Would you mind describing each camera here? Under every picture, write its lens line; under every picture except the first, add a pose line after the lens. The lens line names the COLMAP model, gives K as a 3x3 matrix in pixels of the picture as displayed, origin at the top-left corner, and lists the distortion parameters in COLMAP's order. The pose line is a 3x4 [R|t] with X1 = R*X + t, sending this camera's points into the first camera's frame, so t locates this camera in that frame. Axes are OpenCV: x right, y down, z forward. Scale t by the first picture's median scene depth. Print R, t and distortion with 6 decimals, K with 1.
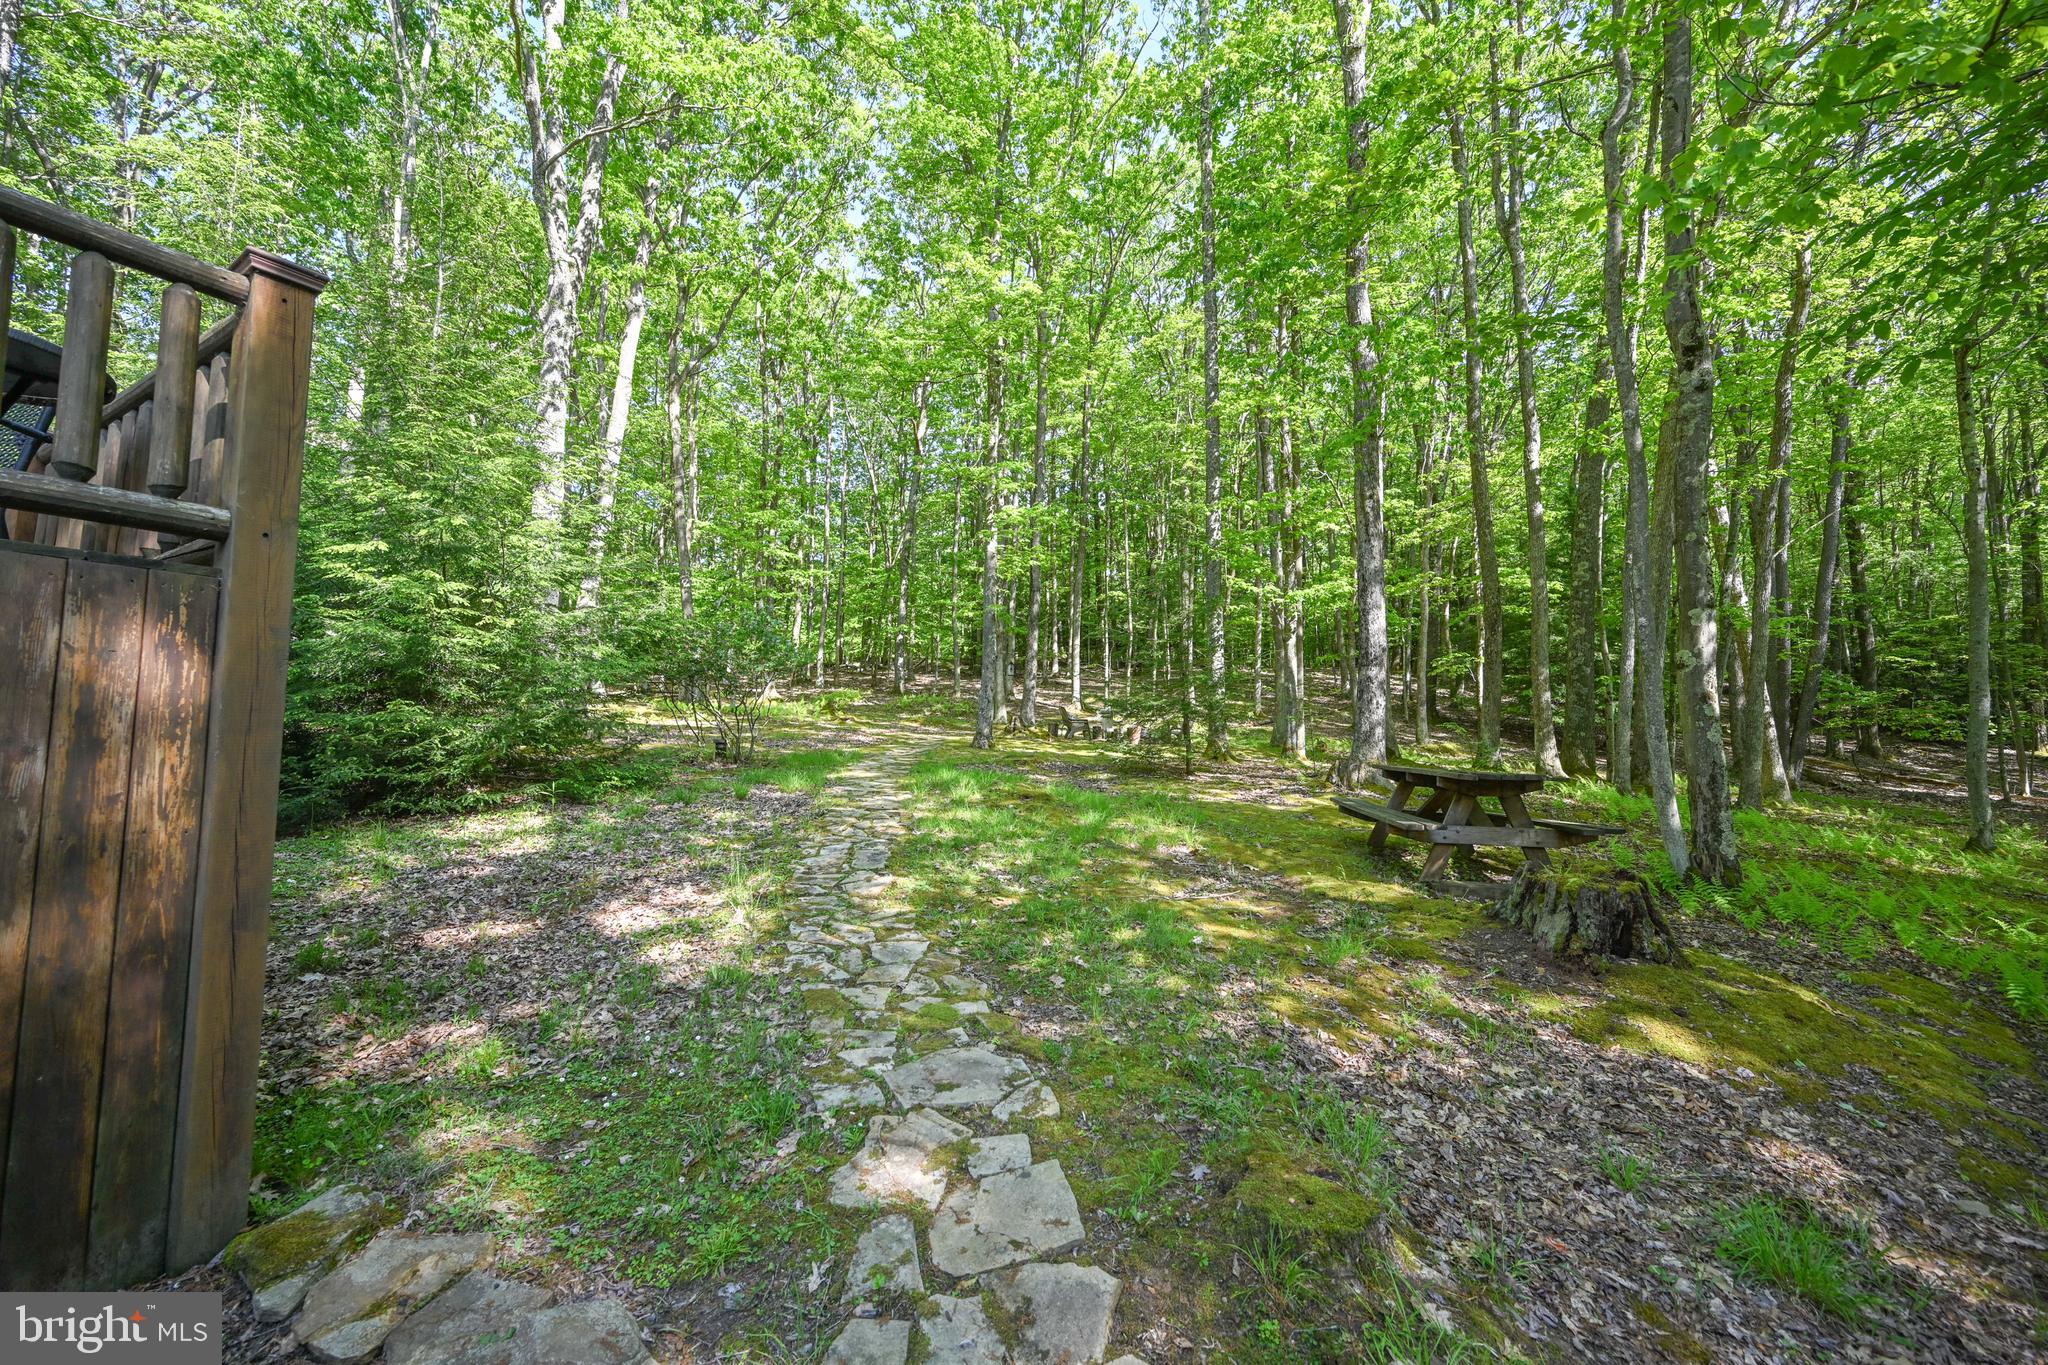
lens RADIAL K [[824.6, 0, 1024.0], [0, 824.6, 682.5], [0, 0, 1]] dist [-0.001067, 0.000294]
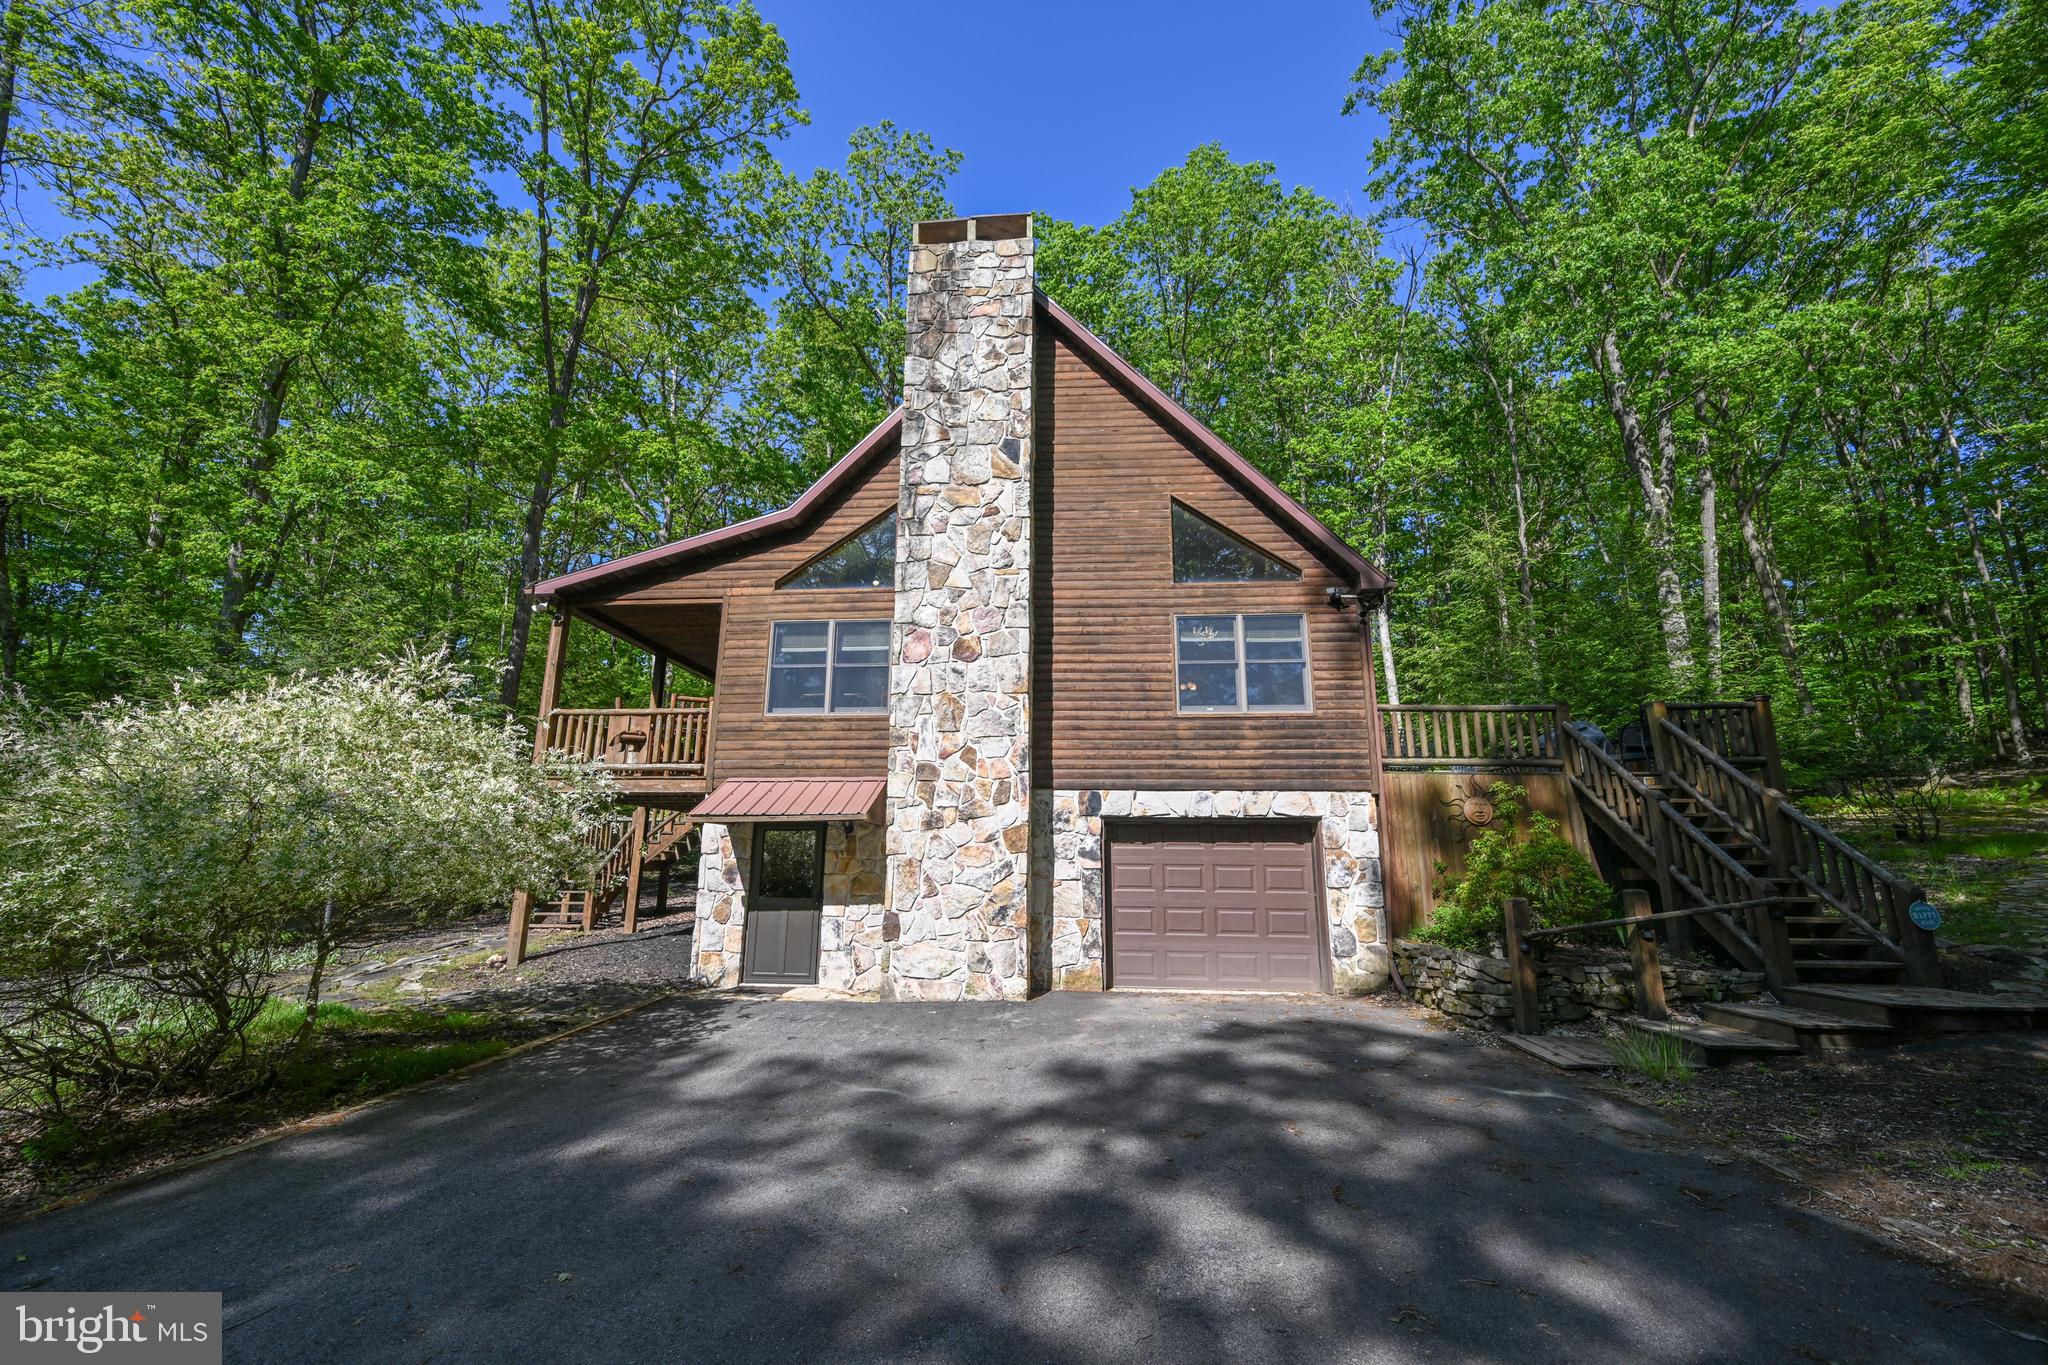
lens RADIAL K [[824.6, 0, 1024.0], [0, 824.6, 682.5], [0, 0, 1]] dist [-0.001067, 0.000294]
pose [[0.421015, -0.198081, -0.885161, 0.104586], [0.078406, 0.980159, -0.182046, -0.008141], [0.903658, 0.007242, 0.428193, -0.349007]]
